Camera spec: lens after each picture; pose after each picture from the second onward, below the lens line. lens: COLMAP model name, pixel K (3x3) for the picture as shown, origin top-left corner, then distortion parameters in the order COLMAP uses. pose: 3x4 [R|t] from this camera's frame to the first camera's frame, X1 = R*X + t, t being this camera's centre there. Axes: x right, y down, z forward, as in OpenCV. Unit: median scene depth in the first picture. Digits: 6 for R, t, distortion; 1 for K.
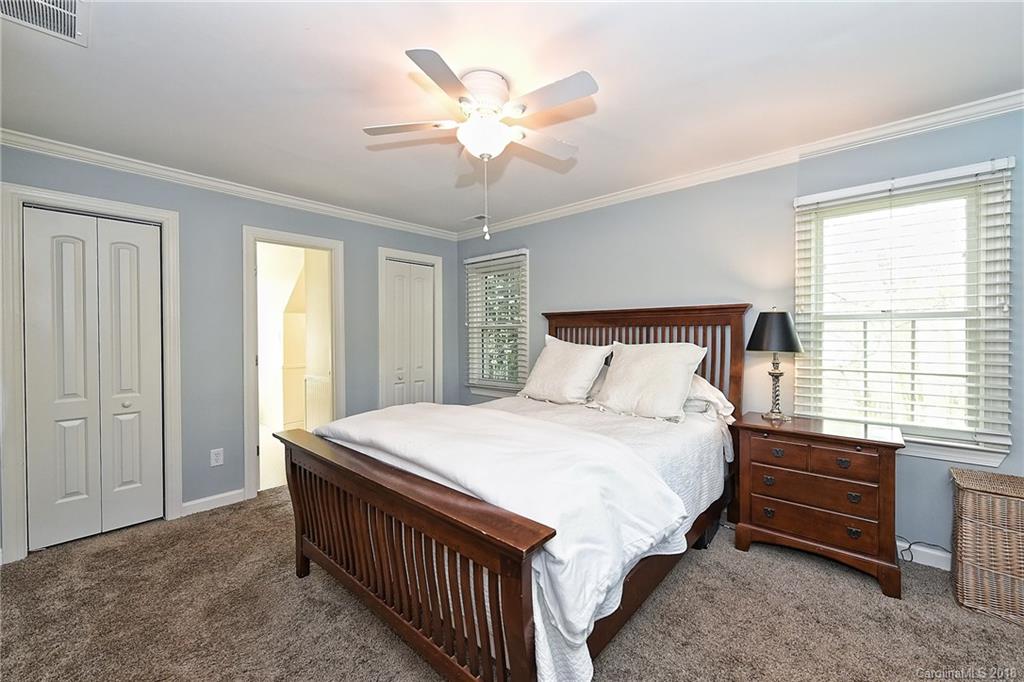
lens RADIAL K [[401.2, 0, 516.1], [0, 401.2, 335.1], [0, 0, 1]] dist [-0.001915, -0.000137]
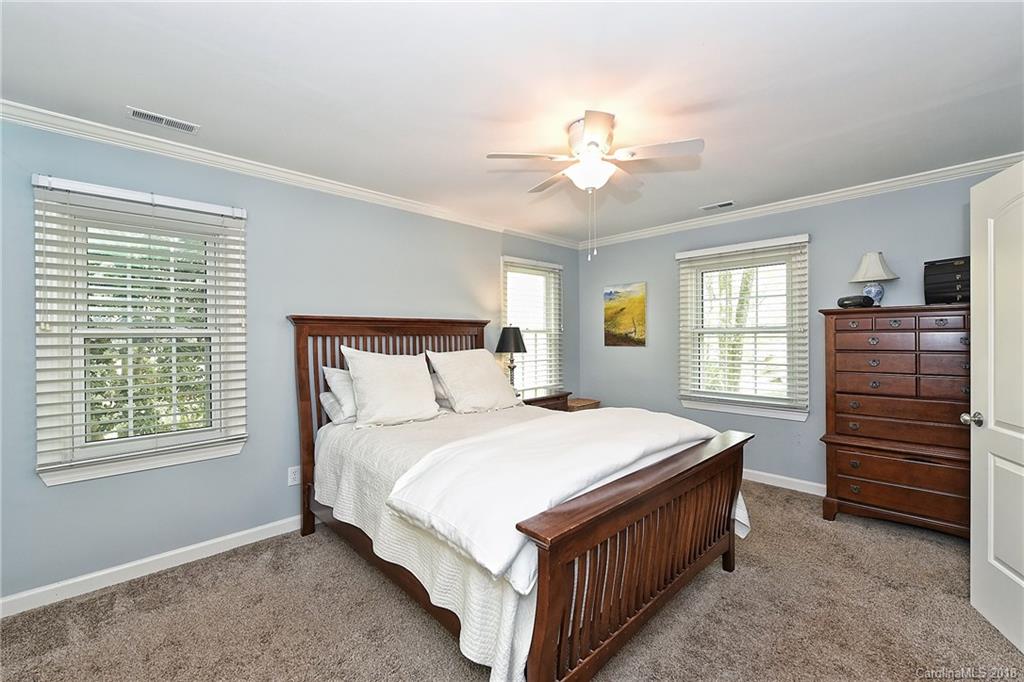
lens RADIAL K [[413.0, 0, 517.1], [0, 413.0, 337.1], [0, 0, 1]] dist [-0.012430, 0.000205]
pose [[0.077787, 0.008316, 0.996935, -0.925171], [0.020215, 0.999746, -0.009916, -0.002105], [-0.996765, 0.020924, 0.077599, 0.825762]]
